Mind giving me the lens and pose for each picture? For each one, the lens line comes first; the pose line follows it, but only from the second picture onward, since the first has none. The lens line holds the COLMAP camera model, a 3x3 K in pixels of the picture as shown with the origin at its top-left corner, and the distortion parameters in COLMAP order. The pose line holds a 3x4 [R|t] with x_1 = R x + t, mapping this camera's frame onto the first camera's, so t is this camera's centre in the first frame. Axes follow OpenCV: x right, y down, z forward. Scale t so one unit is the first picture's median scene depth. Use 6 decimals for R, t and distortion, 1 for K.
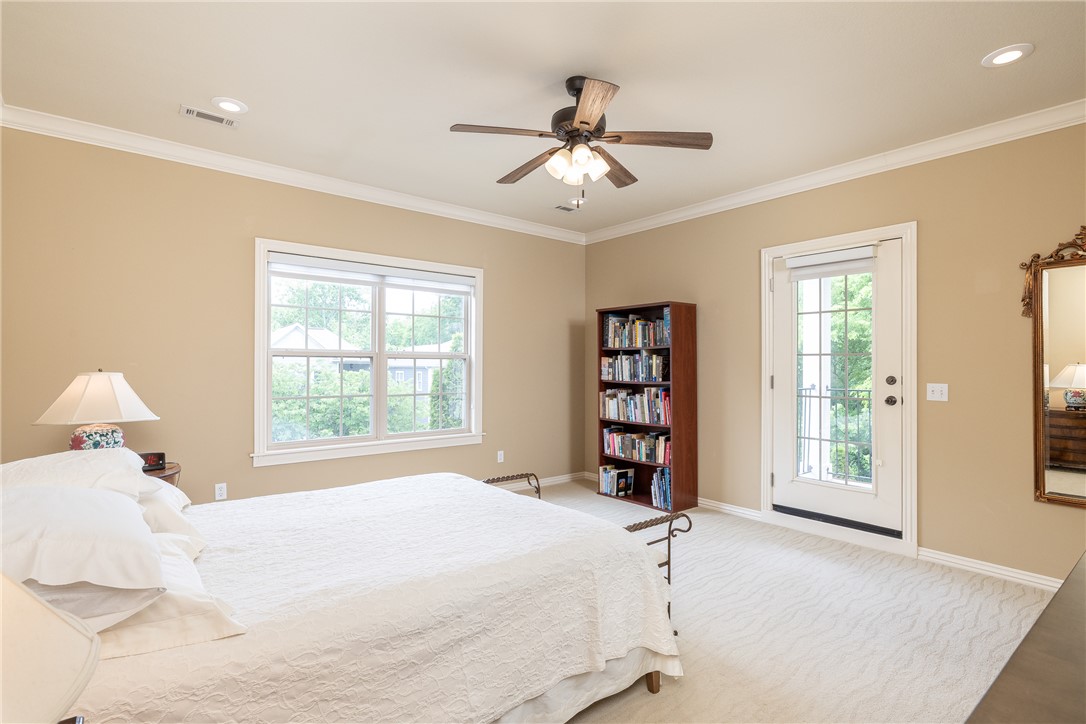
lens RADIAL K [[519.9, 0, 543.0], [0, 519.9, 362.0], [0, 0, 1]] dist [-0.002841, -0.000183]
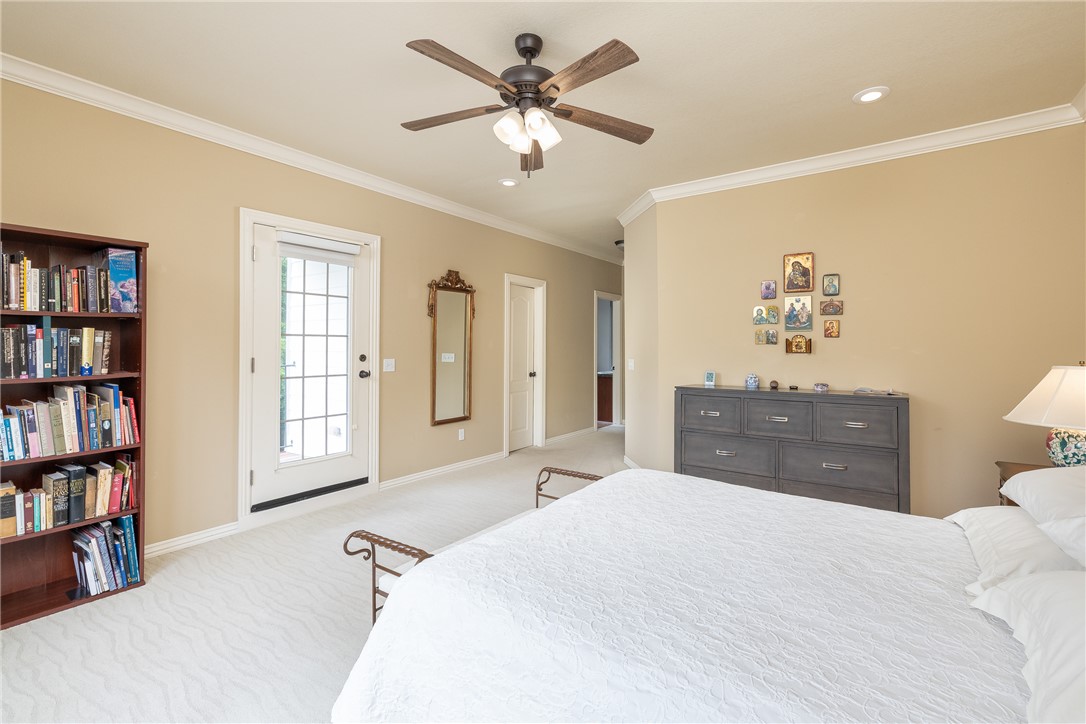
lens RADIAL K [[508.9, 0, 543.0], [0, 508.9, 362.0], [0, 0, 1]] dist [0.001019, 0.000271]
pose [[-0.280234, -0.025283, 0.959599, -0.457579], [0.001353, 0.999642, 0.026733, 0.009467], [-0.959931, 0.008790, -0.280100, 0.693125]]
